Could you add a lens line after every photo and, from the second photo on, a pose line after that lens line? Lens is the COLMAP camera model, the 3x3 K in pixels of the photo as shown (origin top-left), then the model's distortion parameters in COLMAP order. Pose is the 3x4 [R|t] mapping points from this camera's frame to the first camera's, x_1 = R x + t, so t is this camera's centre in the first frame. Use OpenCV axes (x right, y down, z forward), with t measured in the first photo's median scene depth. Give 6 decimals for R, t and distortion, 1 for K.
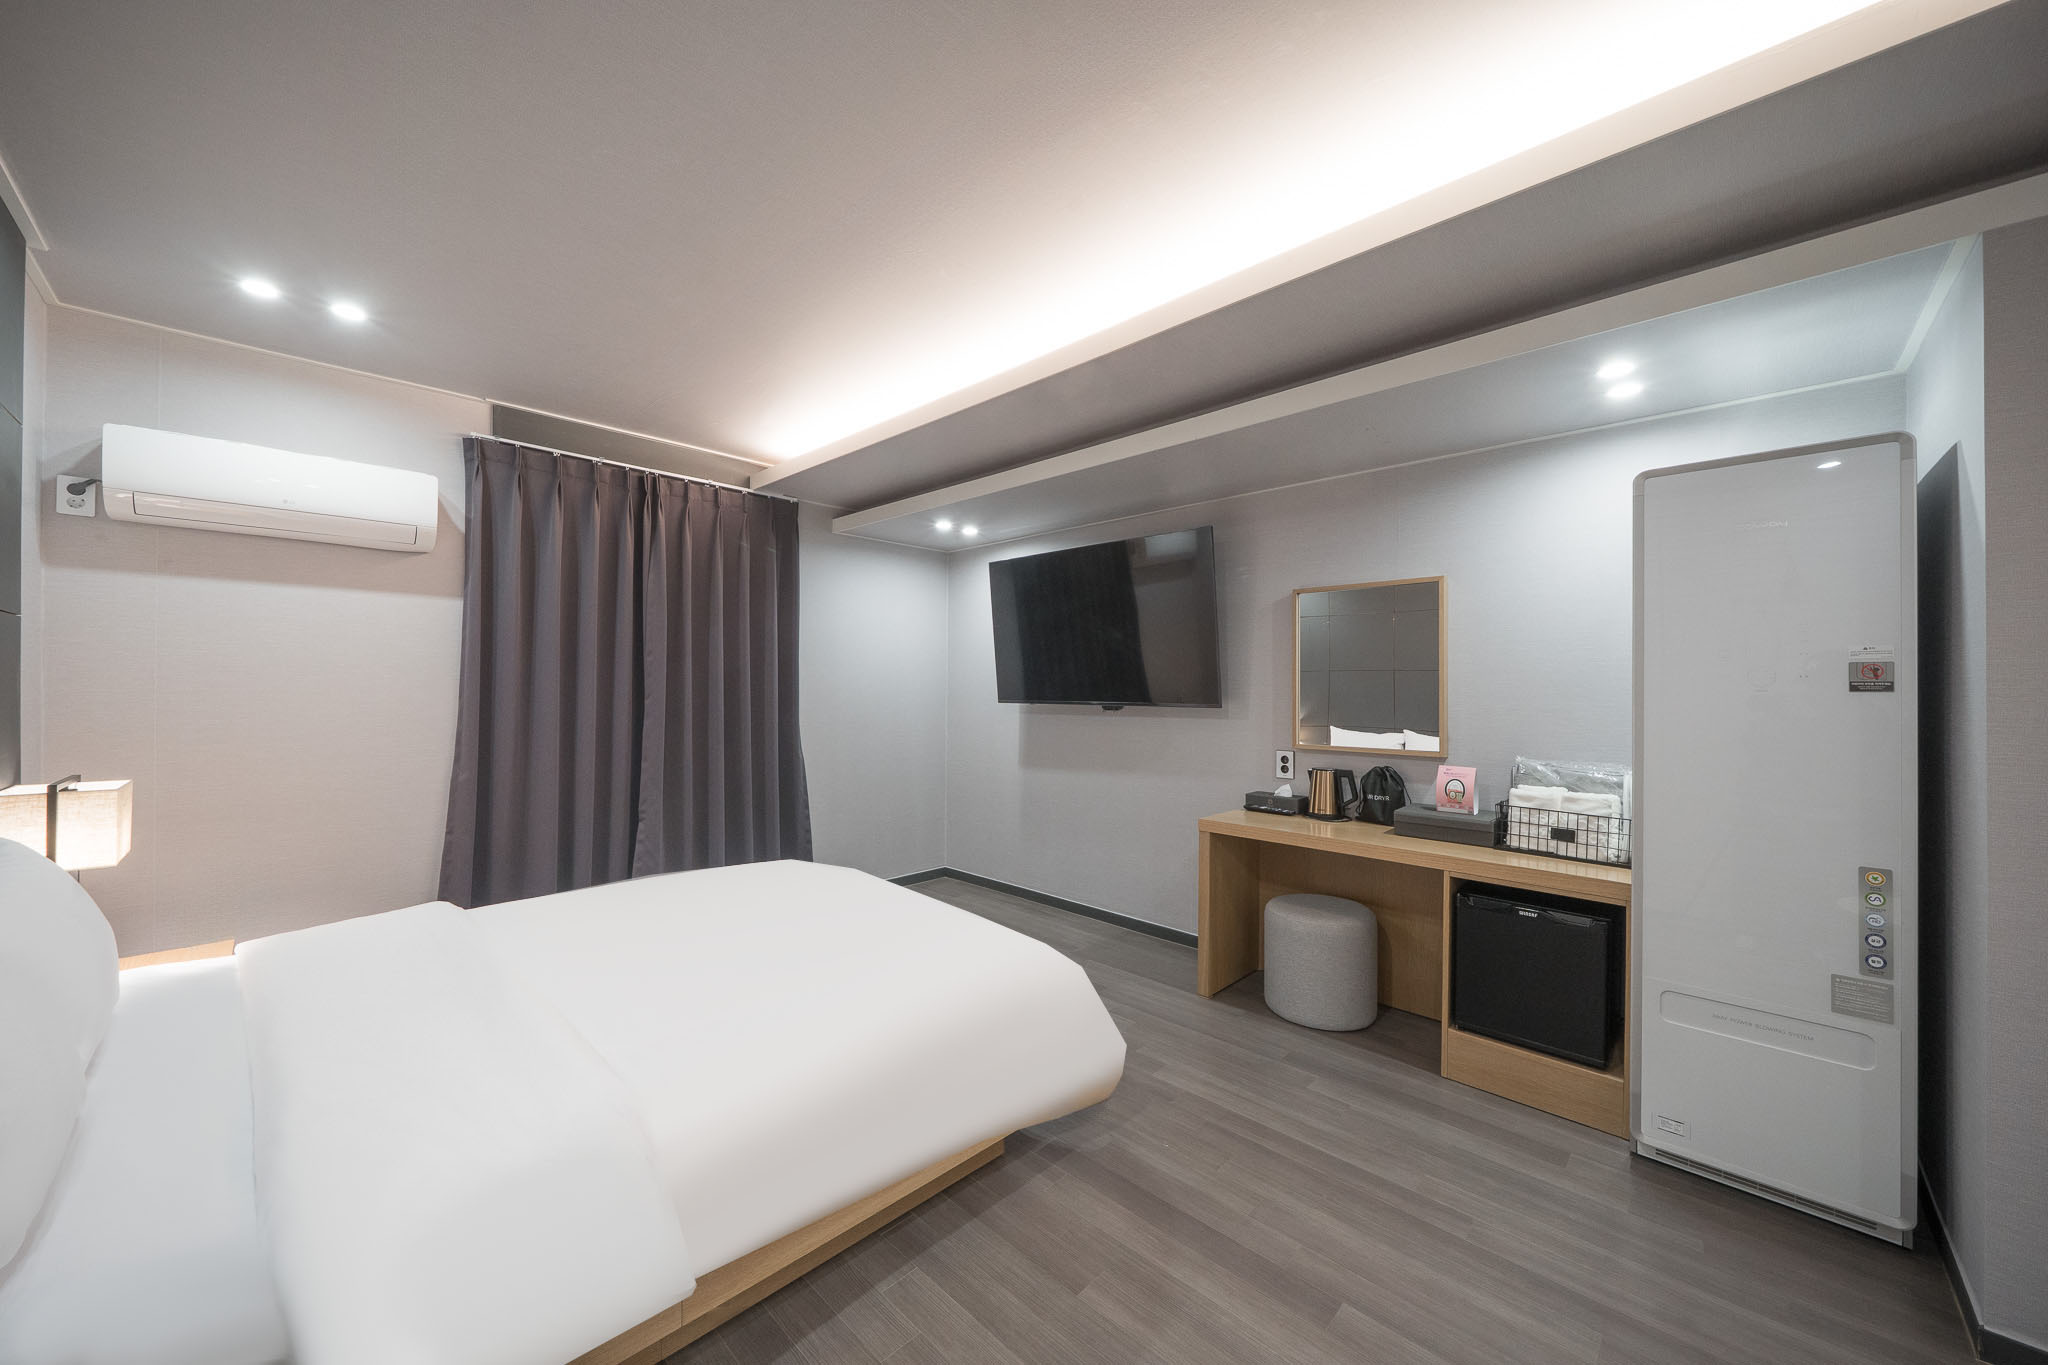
lens RADIAL K [[743.5, 0, 973.3], [0, 743.5, 683.9], [0, 0, 1]] dist [0.002819, -0.000045]
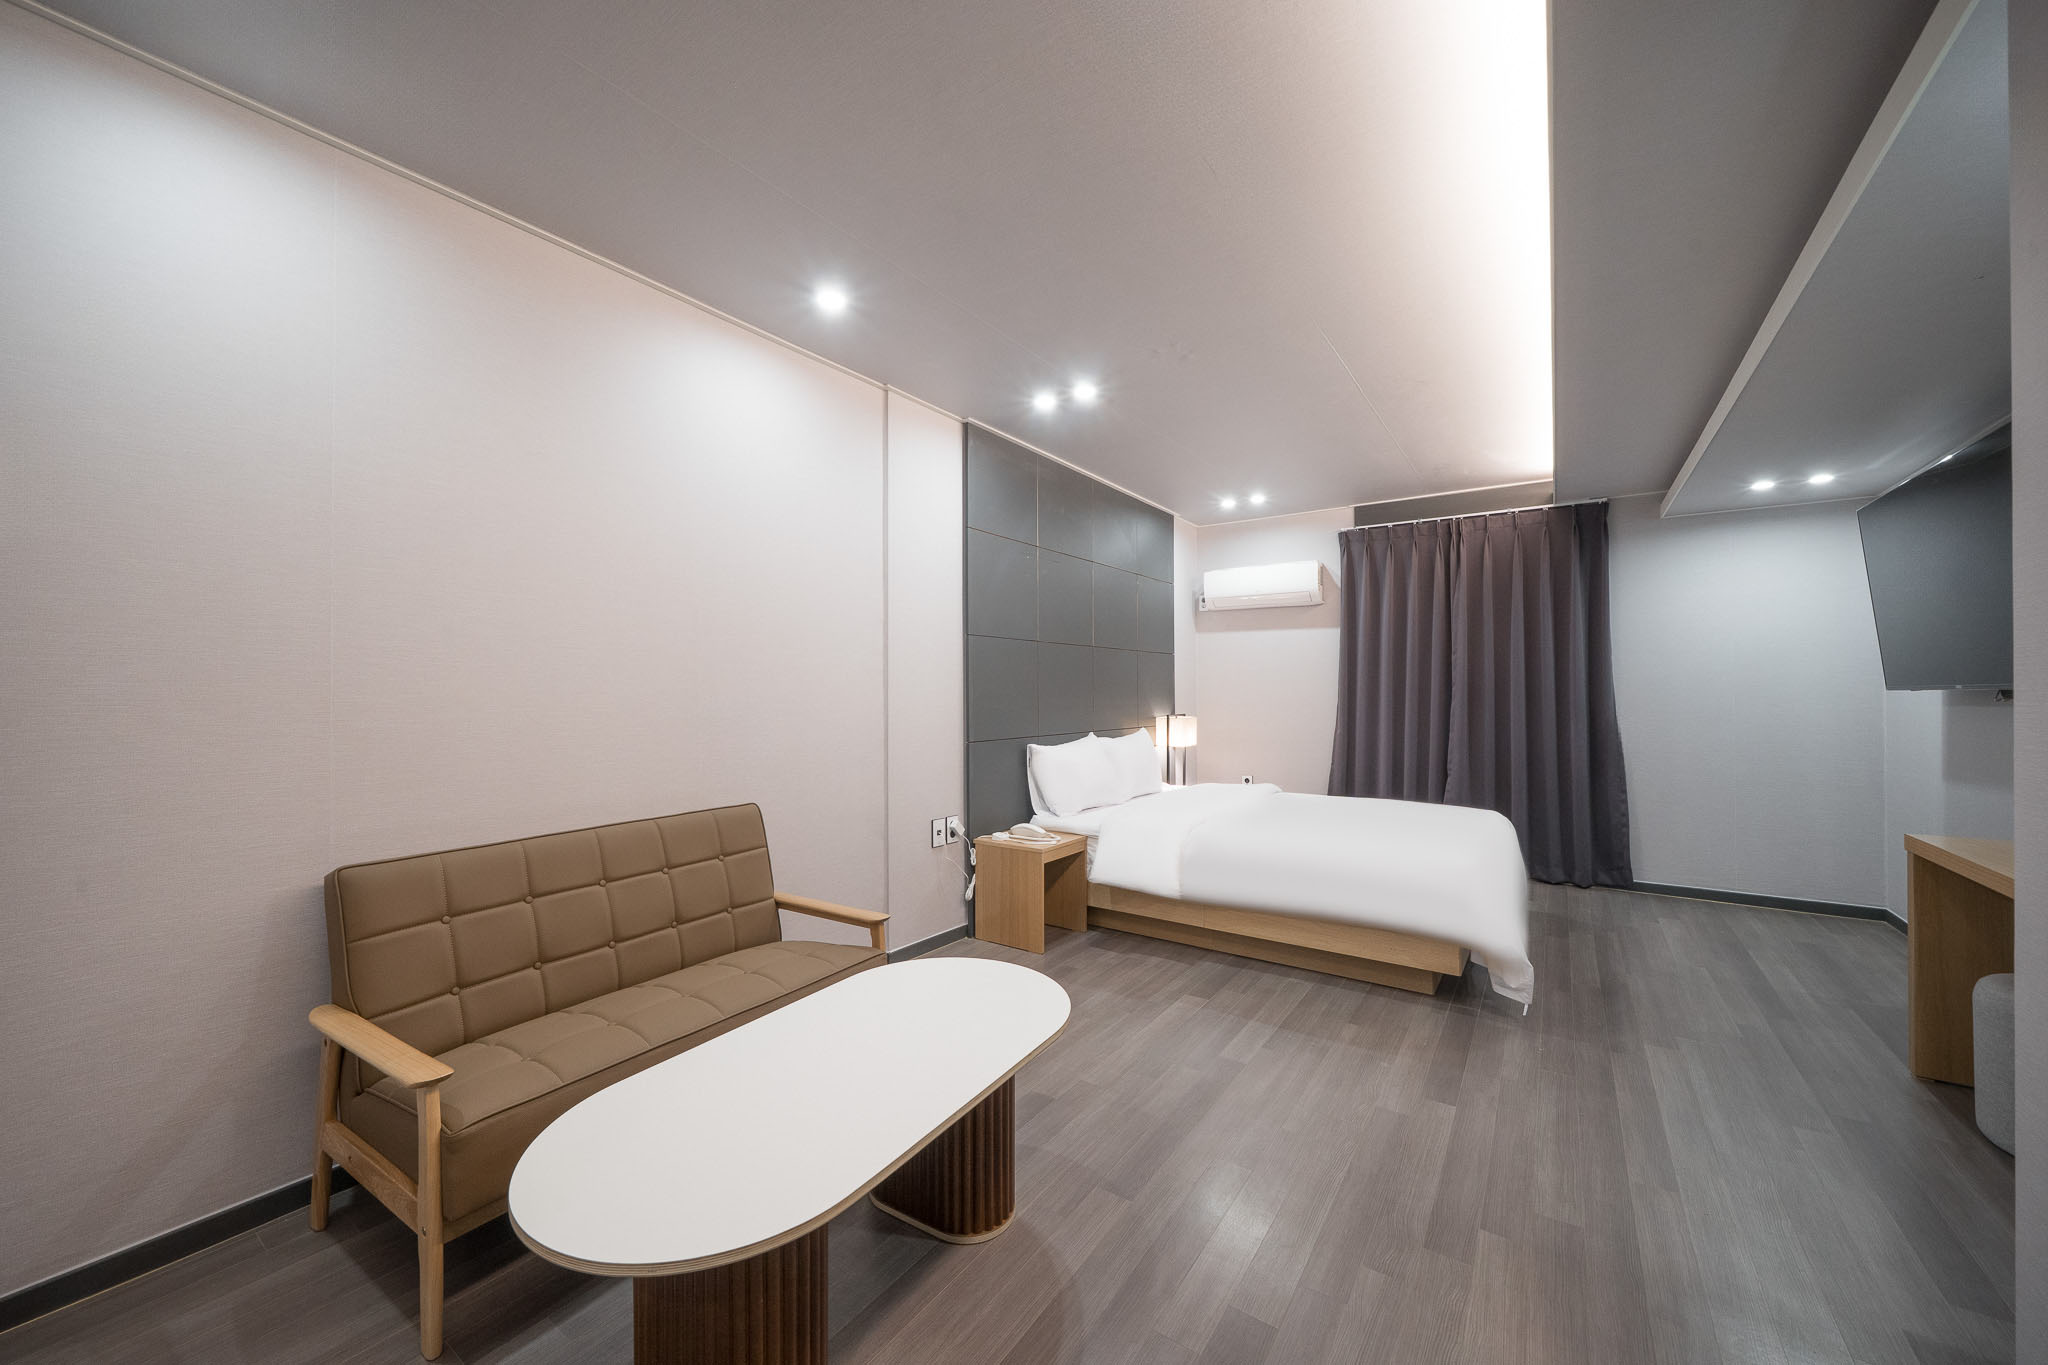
lens RADIAL K [[743.5, 0, 1019.9], [0, 743.5, 683.6], [0, 0, 1]] dist [0.002819, -0.000045]
pose [[0.176113, -0.011383, -0.984304, 1.054904], [0.003387, 0.999934, -0.010957, 0.038373], [0.984364, -0.001404, 0.176140, -0.022260]]
